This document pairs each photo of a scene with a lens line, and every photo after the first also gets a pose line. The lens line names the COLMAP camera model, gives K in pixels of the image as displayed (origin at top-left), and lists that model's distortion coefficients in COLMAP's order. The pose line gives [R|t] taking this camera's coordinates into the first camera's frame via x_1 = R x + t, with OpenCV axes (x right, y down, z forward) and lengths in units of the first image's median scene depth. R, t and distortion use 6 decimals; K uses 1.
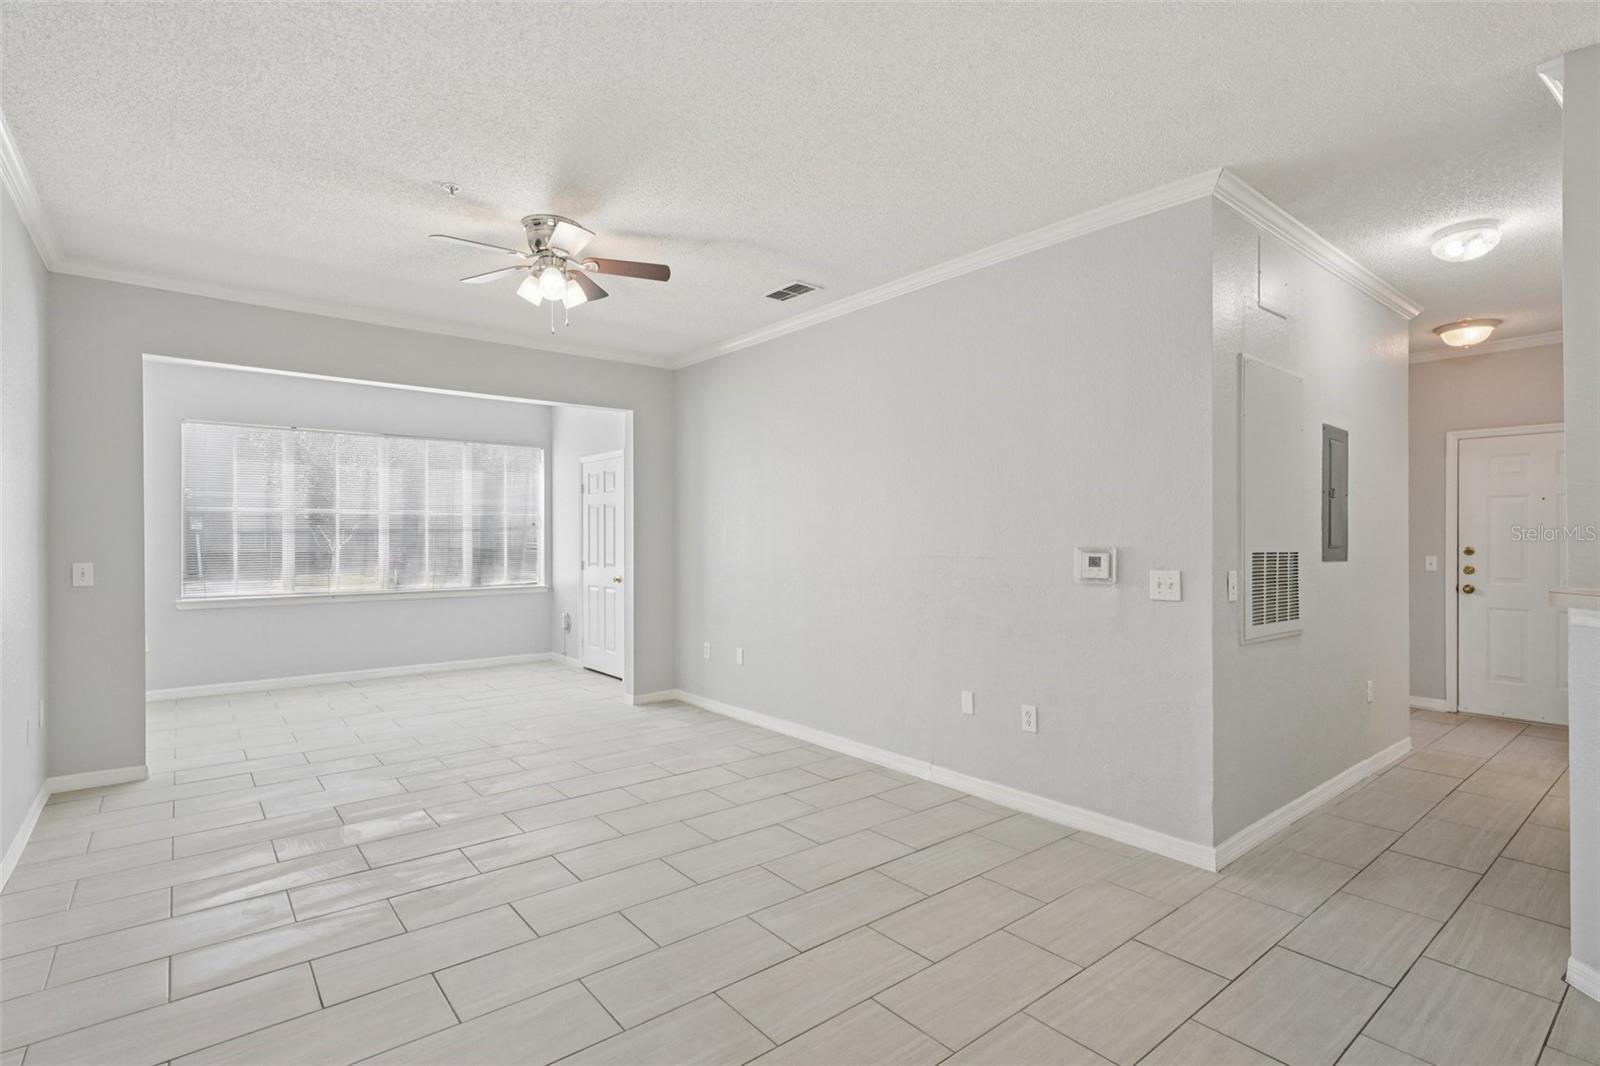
lens RADIAL K [[758.8, 0, 799.5], [0, 758.8, 538.0], [0, 0, 1]] dist [-0.000060, 0.000277]
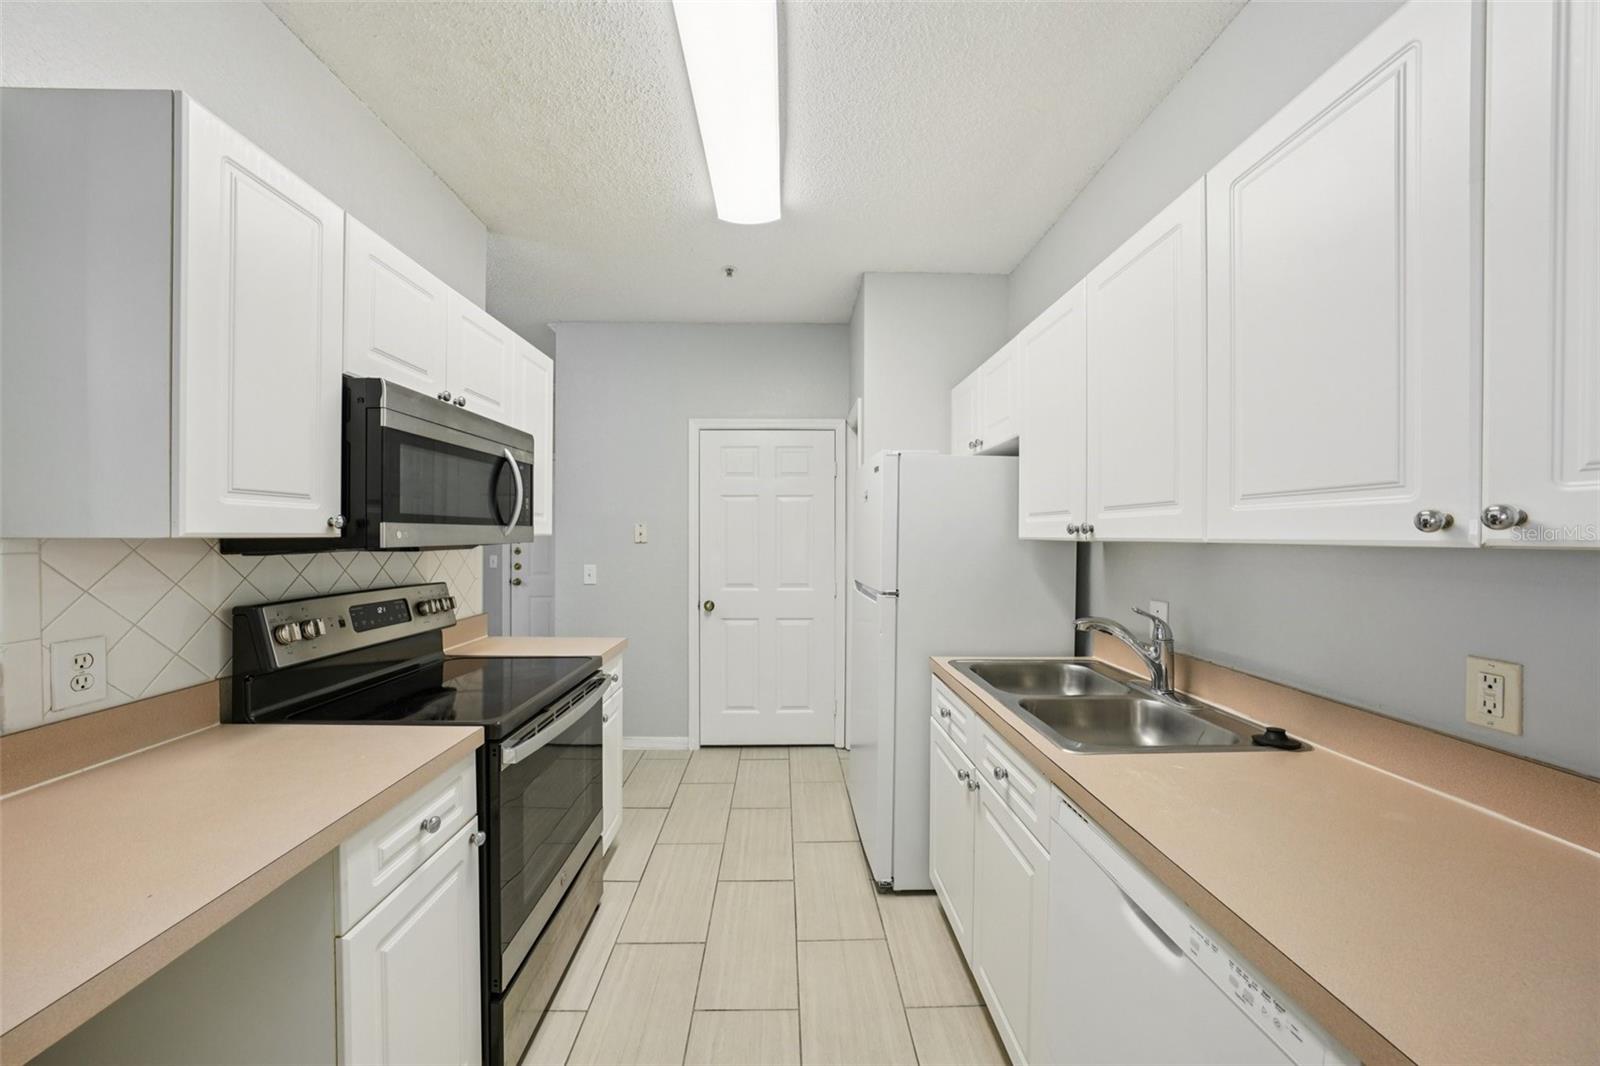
lens RADIAL K [[551.0, 0, 787.0], [0, 551.0, 534.7], [0, 0, 1]] dist [-0.001874, -0.000031]
pose [[0.623892, 0.002448, 0.781507, 0.563086], [-0.004273, 0.999991, 0.000279, -0.013781], [-0.781499, -0.003514, 0.623896, 0.124811]]
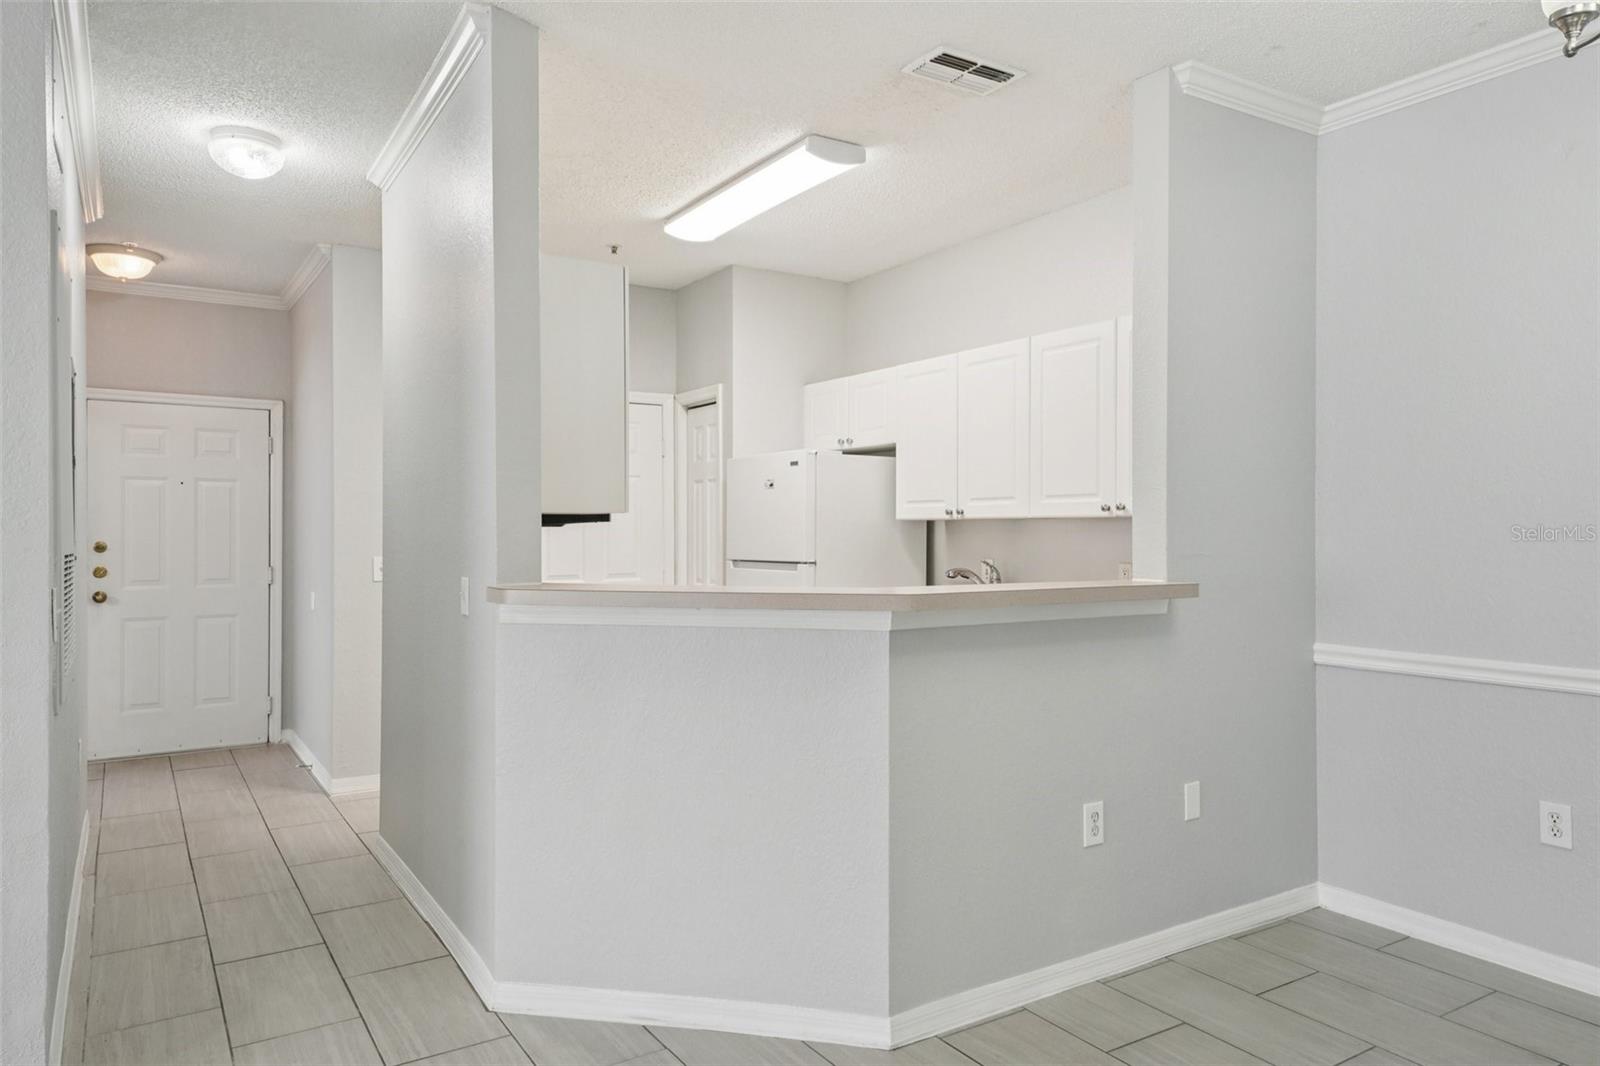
lens RADIAL K [[1046.8, 0, 764.0], [0, 1046.8, 529.2], [0, 0, 1]] dist [0.027469, -0.001502]
pose [[0.129343, 0.000530, 0.991600, -0.105346], [0.000224, 1.000000, -0.000563, -0.000285], [-0.991600, 0.000295, 0.129343, 0.247782]]
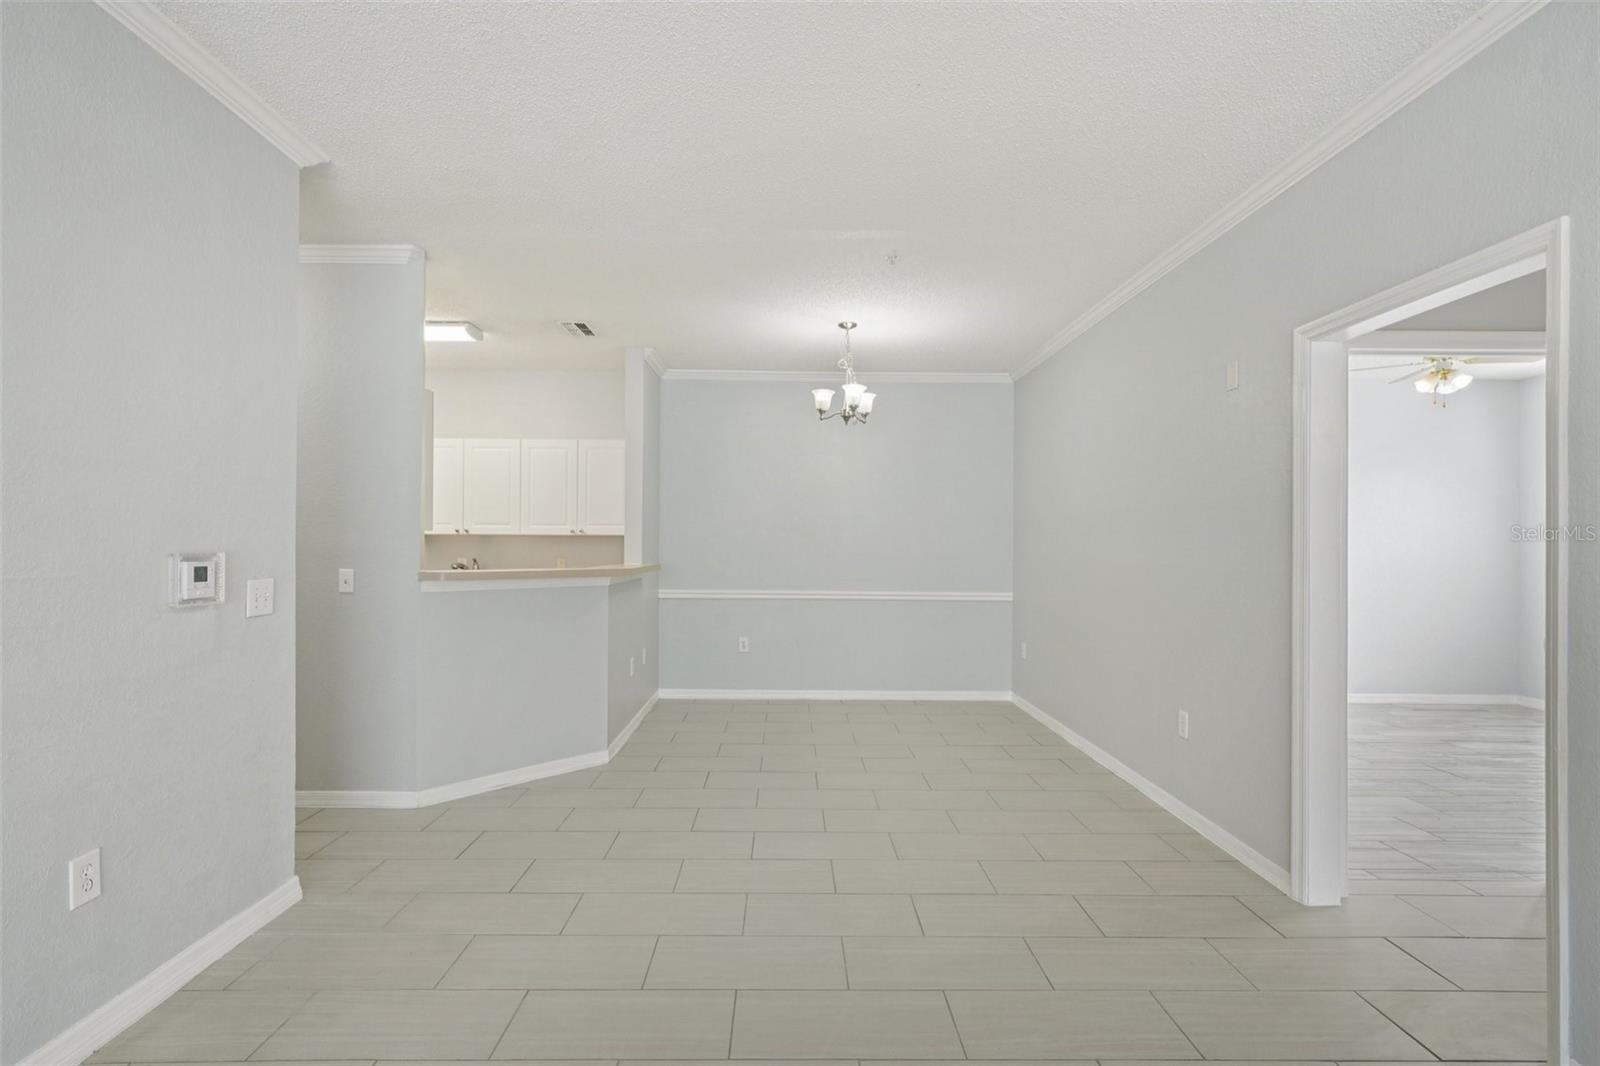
lens RADIAL K [[804.7, 0, 801.5], [0, 804.7, 542.7], [0, 0, 1]] dist [0.008798, 0.000438]
pose [[-0.786926, -0.006001, 0.617019, -0.358373], [-0.008243, 0.999966, -0.000788, -0.000877], [-0.616993, -0.005706, -0.786948, 0.916654]]
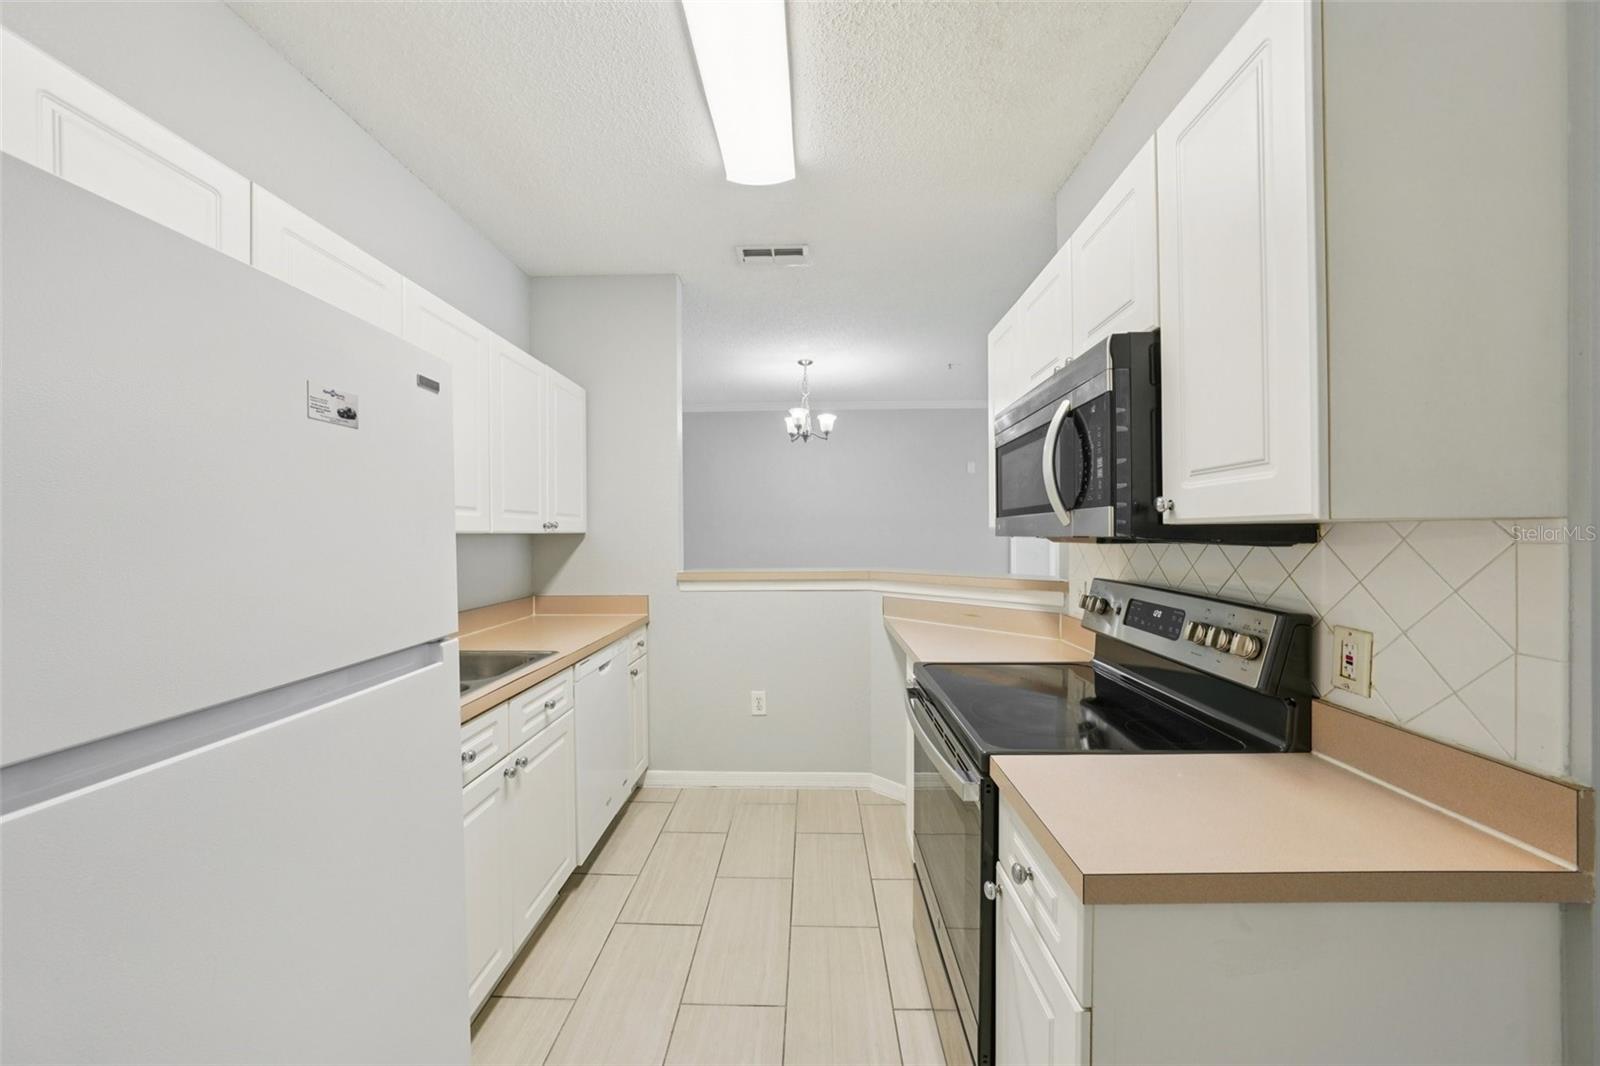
lens RADIAL K [[558.6, 0, 791.7], [0, 558.6, 536.4], [0, 0, 1]] dist [-0.023576, 0.005299]
pose [[-0.659231, 0.008569, -0.751892, 1.044816], [0.007257, 0.999961, 0.005034, -0.008891], [0.751906, -0.002138, -0.659267, 0.609163]]
